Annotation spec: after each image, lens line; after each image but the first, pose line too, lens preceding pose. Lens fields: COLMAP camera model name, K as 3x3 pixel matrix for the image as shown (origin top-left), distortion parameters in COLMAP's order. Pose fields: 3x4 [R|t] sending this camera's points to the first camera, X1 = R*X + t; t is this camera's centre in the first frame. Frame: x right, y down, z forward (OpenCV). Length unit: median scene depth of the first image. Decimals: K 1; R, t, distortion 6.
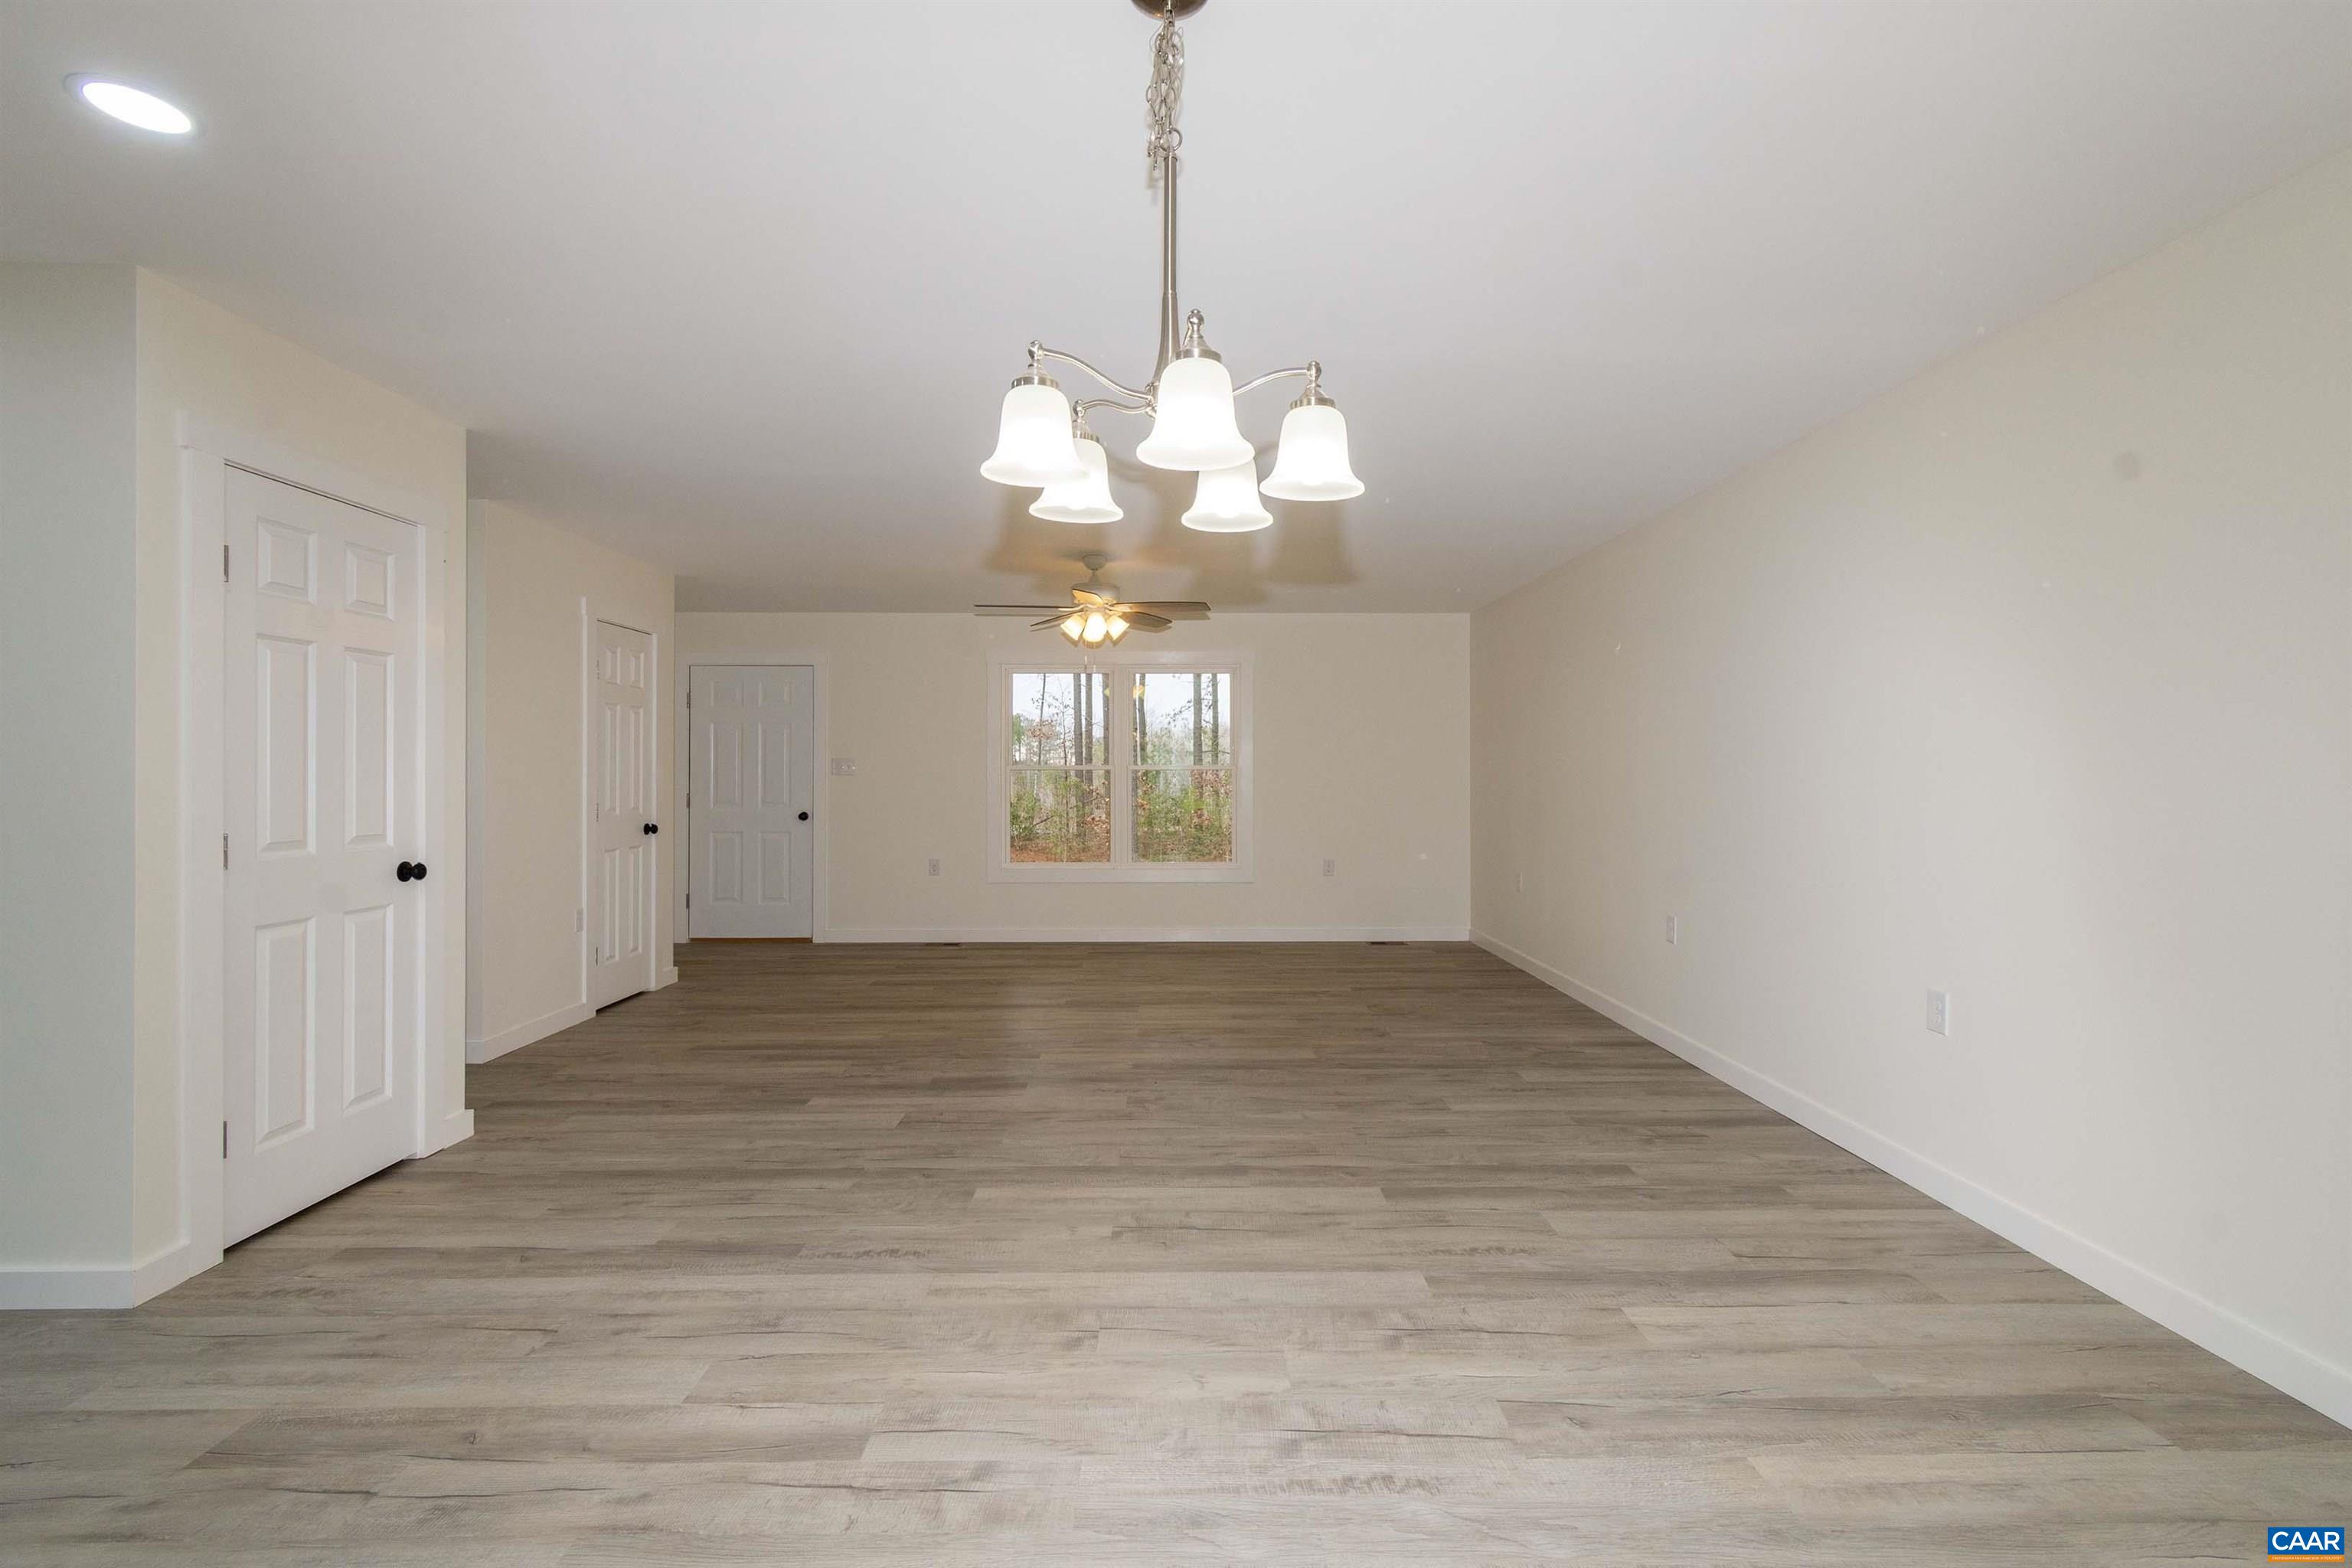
lens RADIAL K [[1039.7, 0, 1182.7], [0, 1039.7, 768.6], [0, 0, 1]] dist [0.003507, -0.001459]
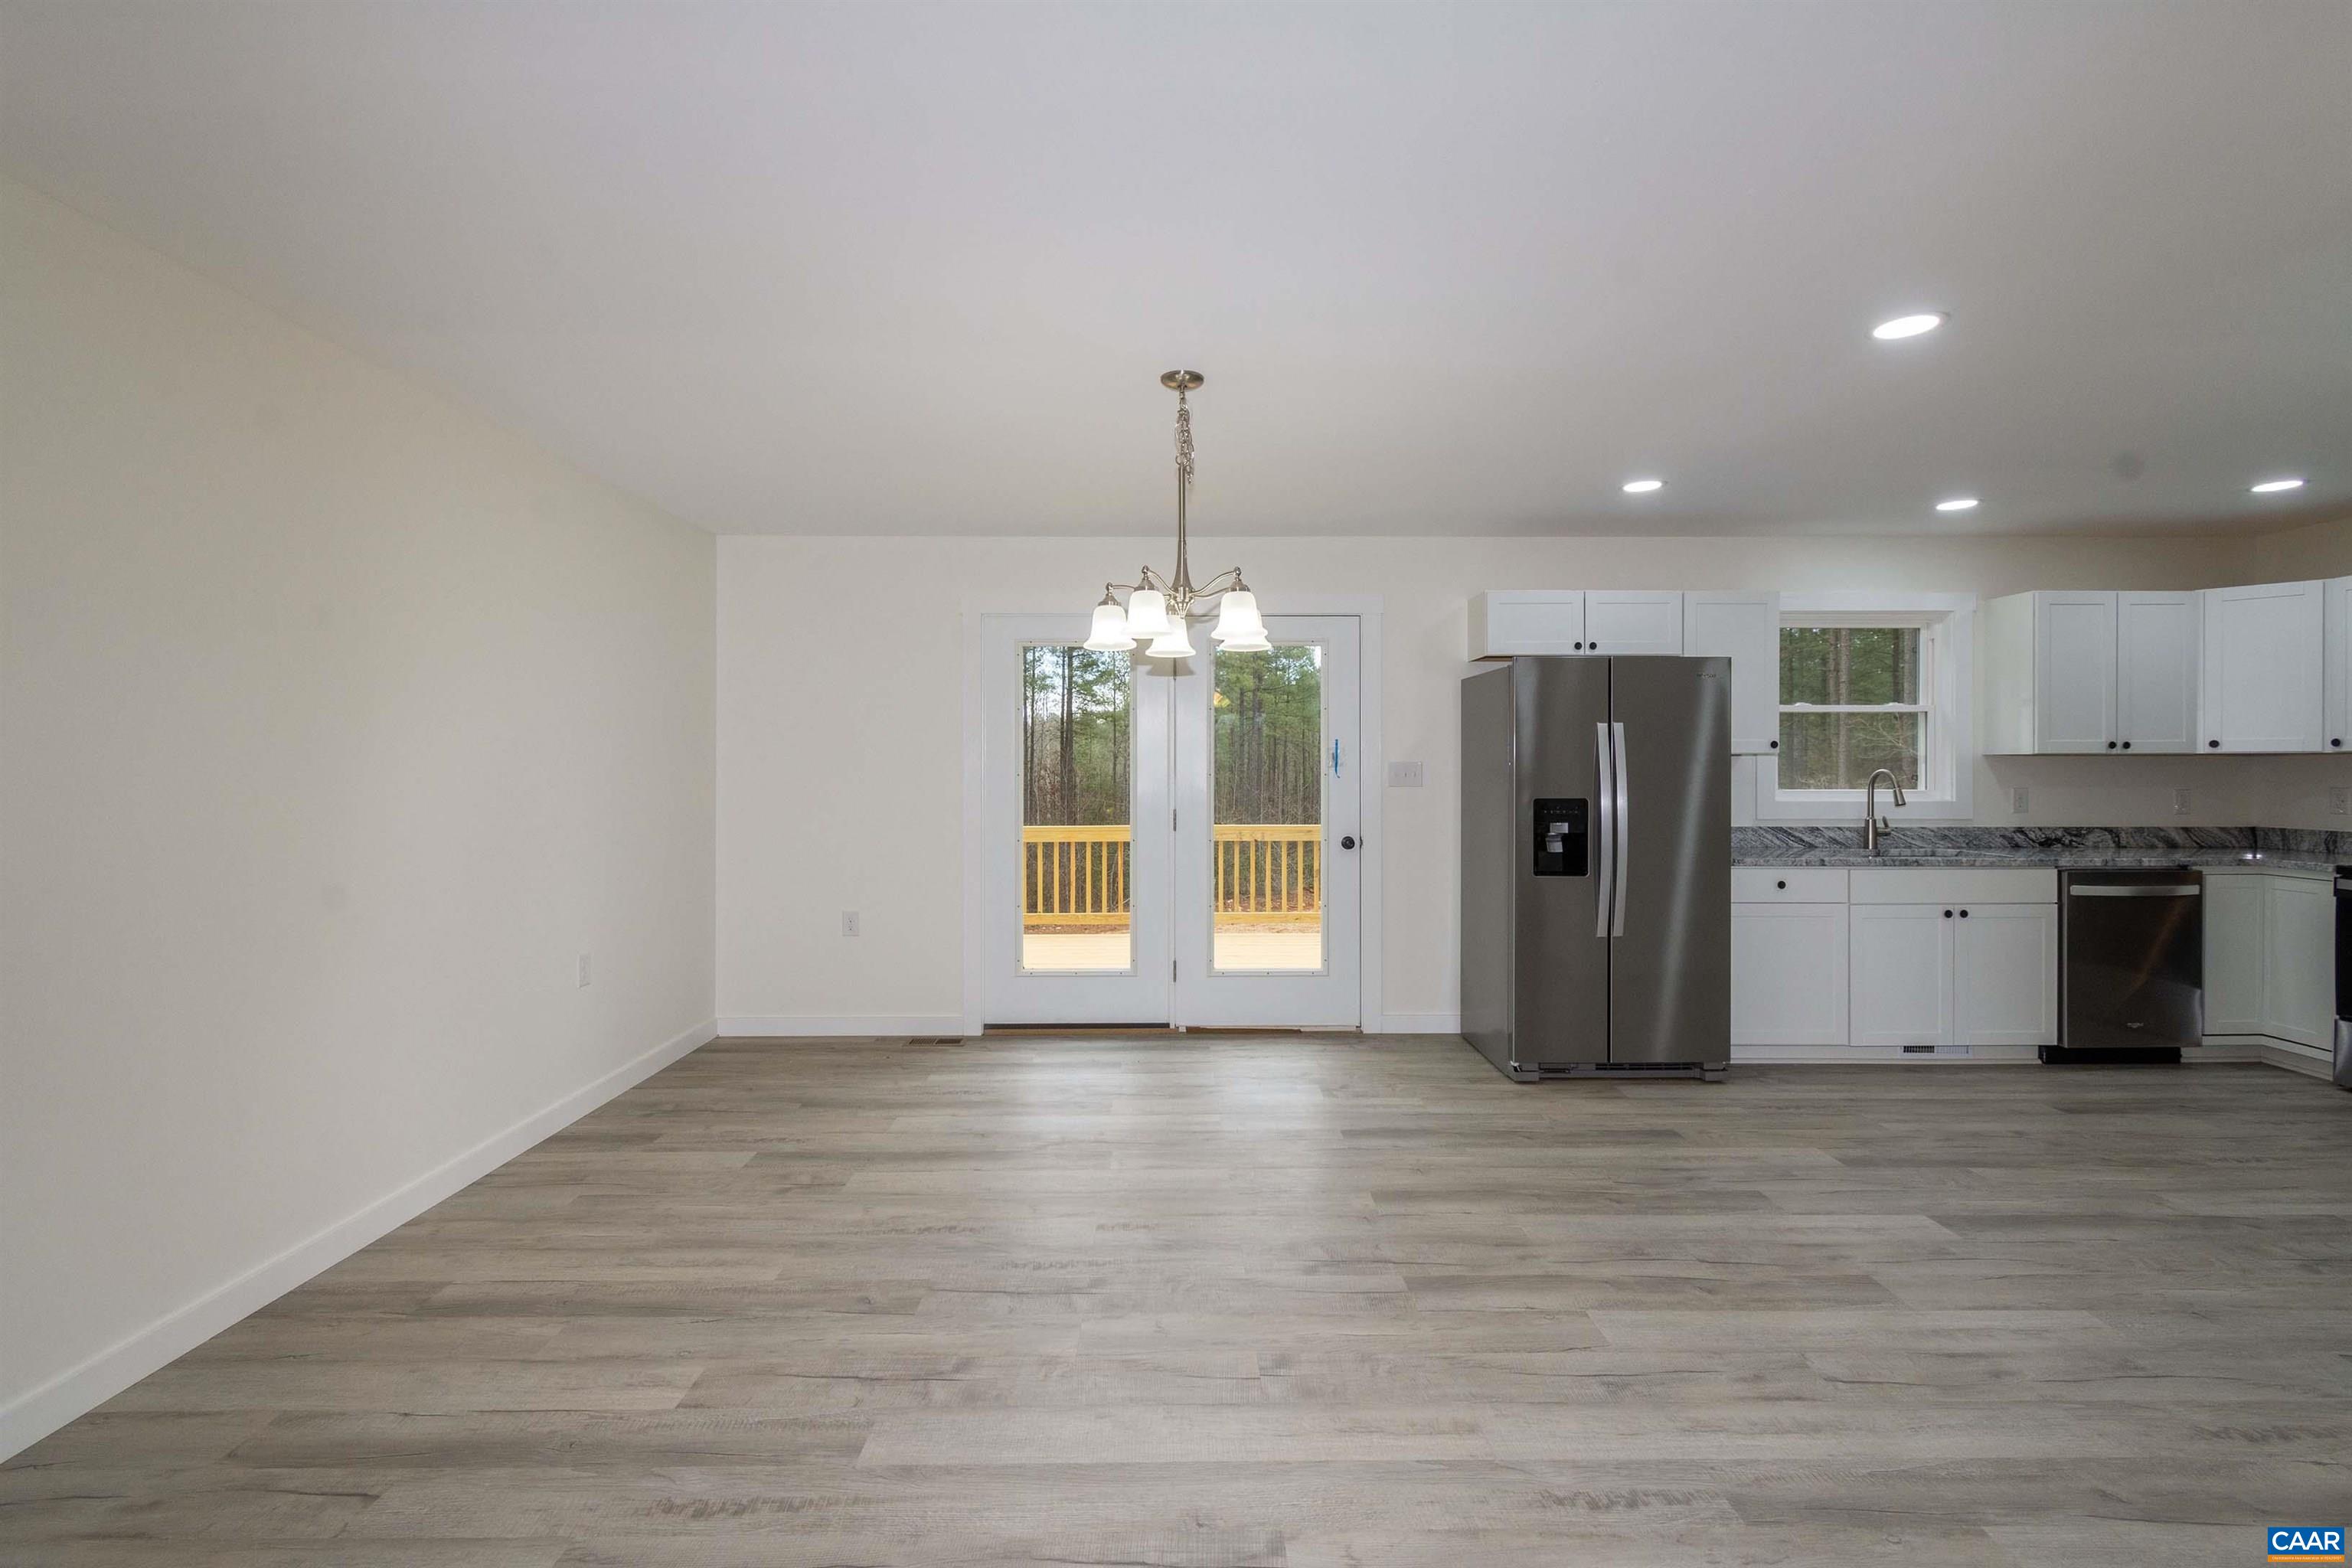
lens RADIAL K [[1039.7, 0, 1182.7], [0, 1039.7, 768.6], [0, 0, 1]] dist [0.003507, -0.001459]
pose [[-0.999998, 0.001146, 0.001485, -0.008275], [0.001139, 0.999988, -0.004827, -0.014053], [-0.001490, -0.004826, -0.999987, 1.472874]]
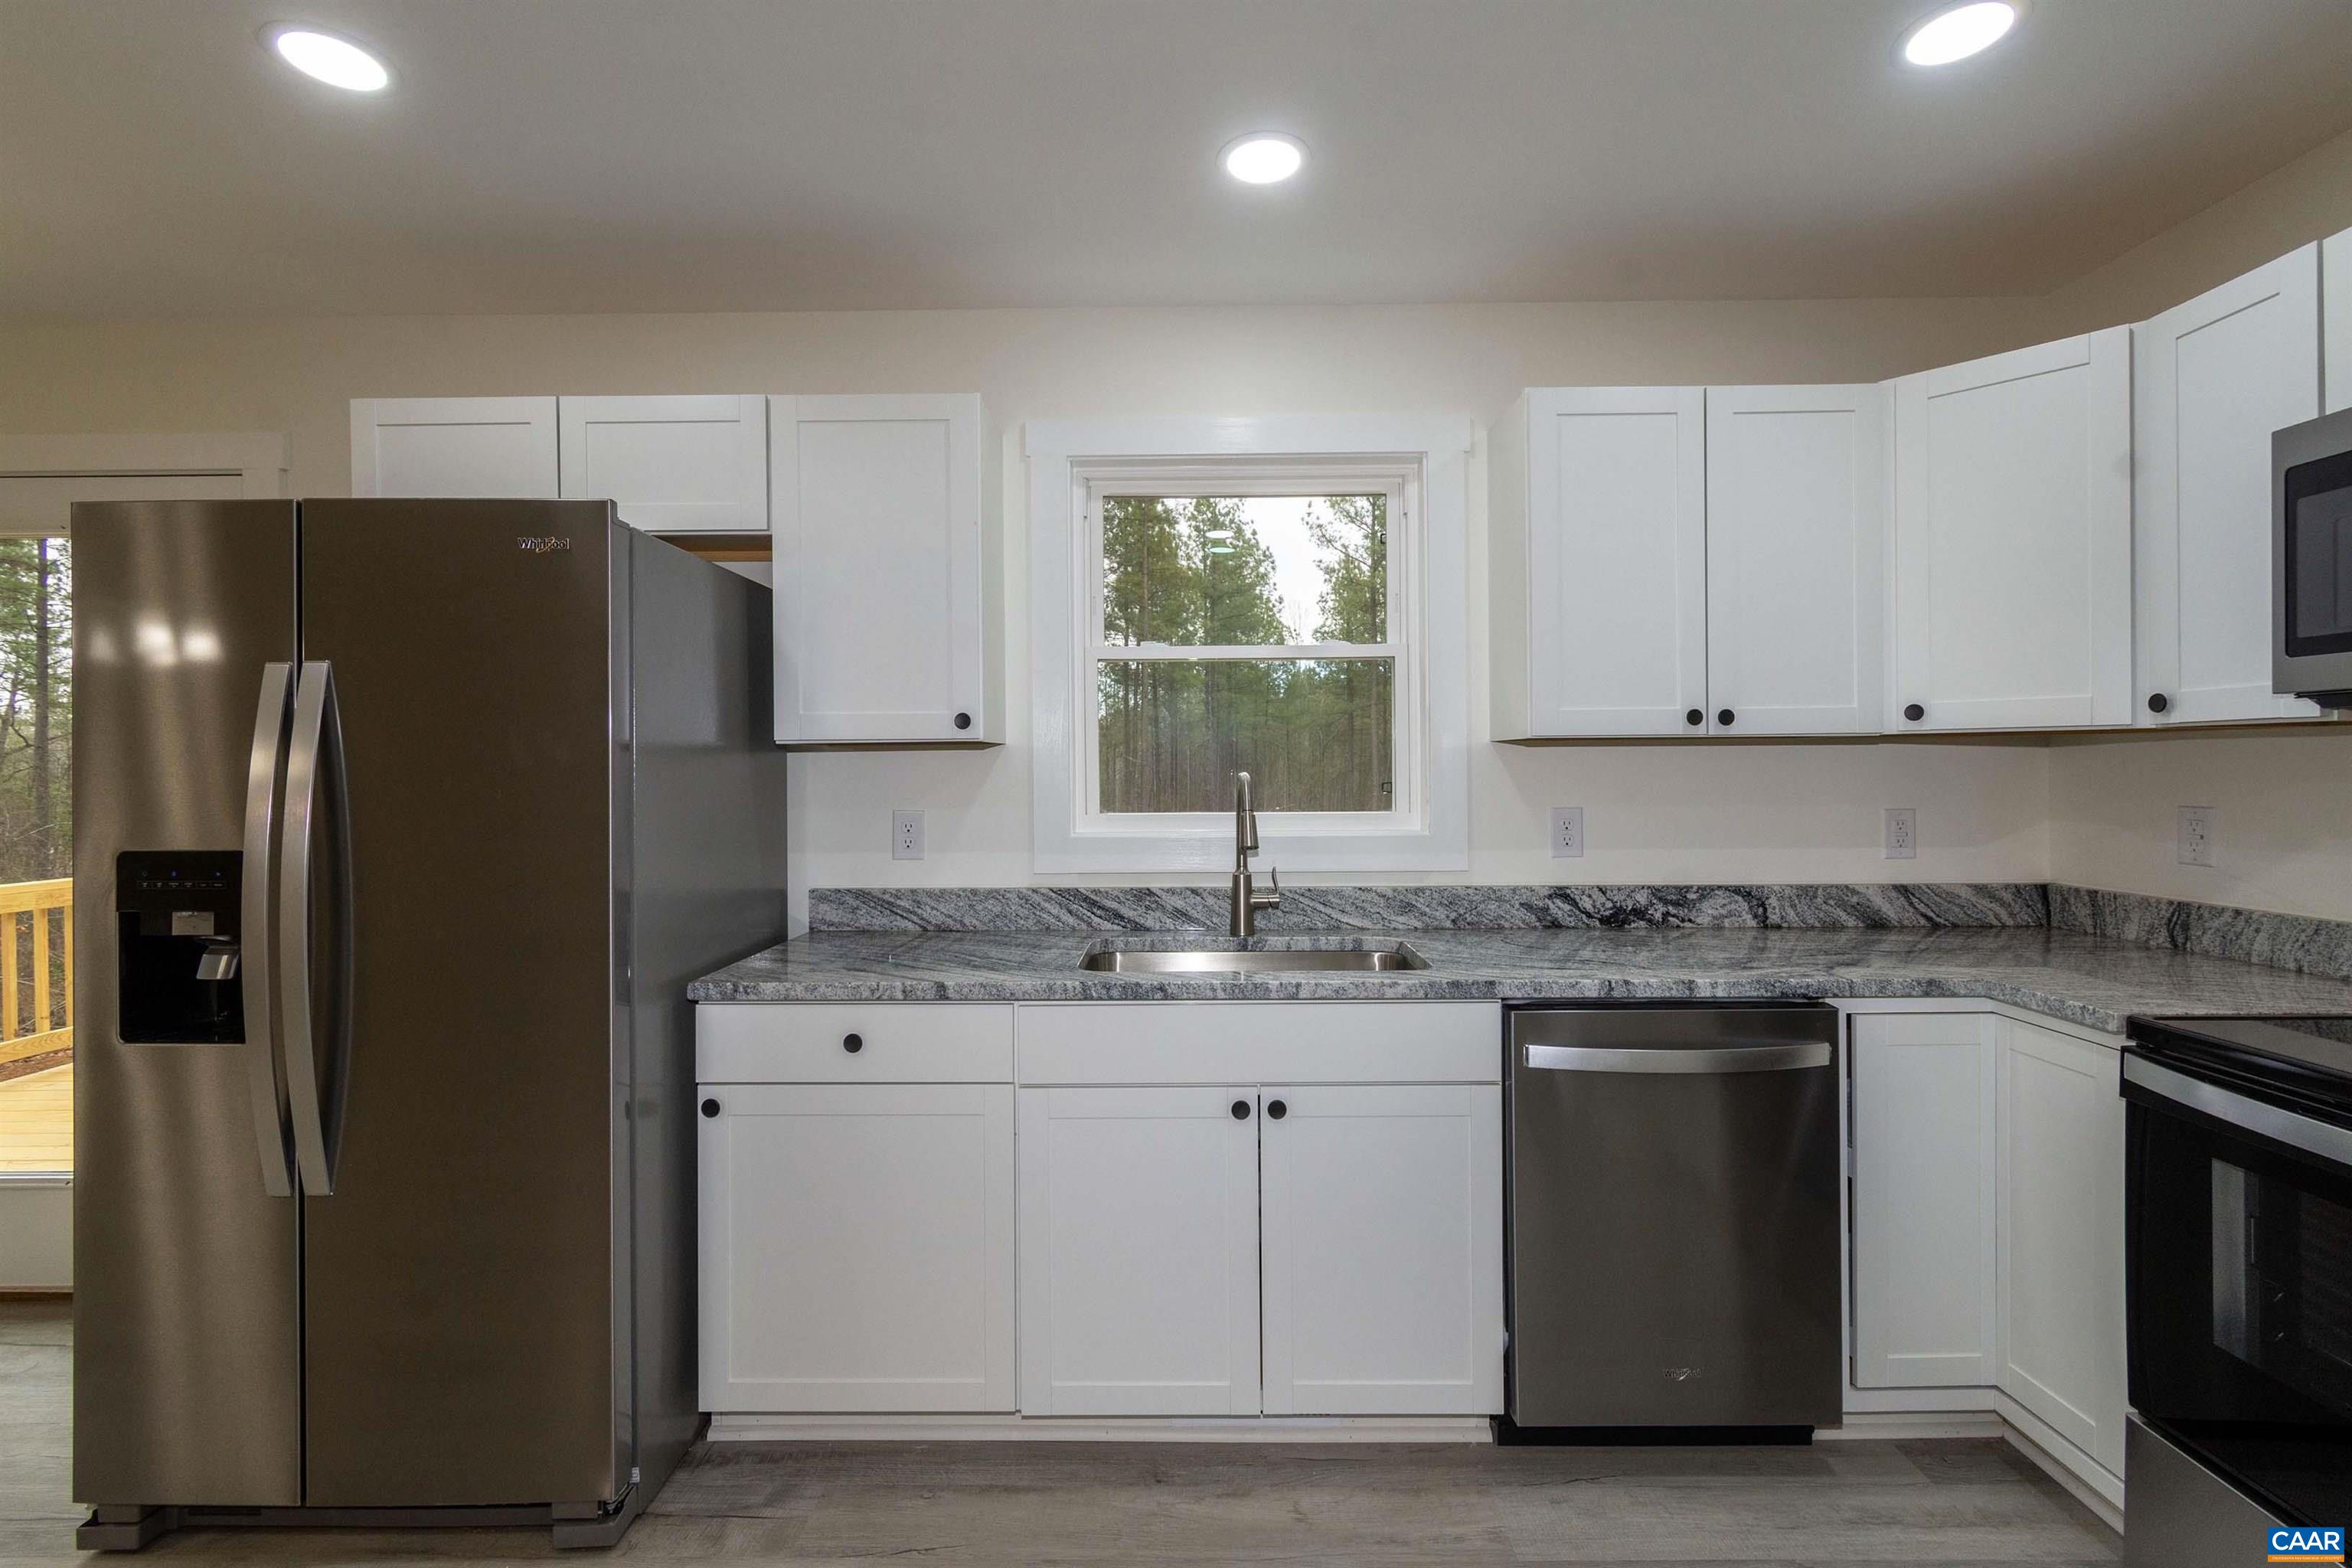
lens RADIAL K [[1039.7, 0, 1182.7], [0, 1039.7, 768.6], [0, 0, 1]] dist [0.003507, -0.001459]
pose [[-0.999711, 0.007736, 0.022763, -1.057590], [0.007558, 0.999940, -0.007877, -0.016481], [-0.022822, -0.007703, -0.999710, 0.640347]]
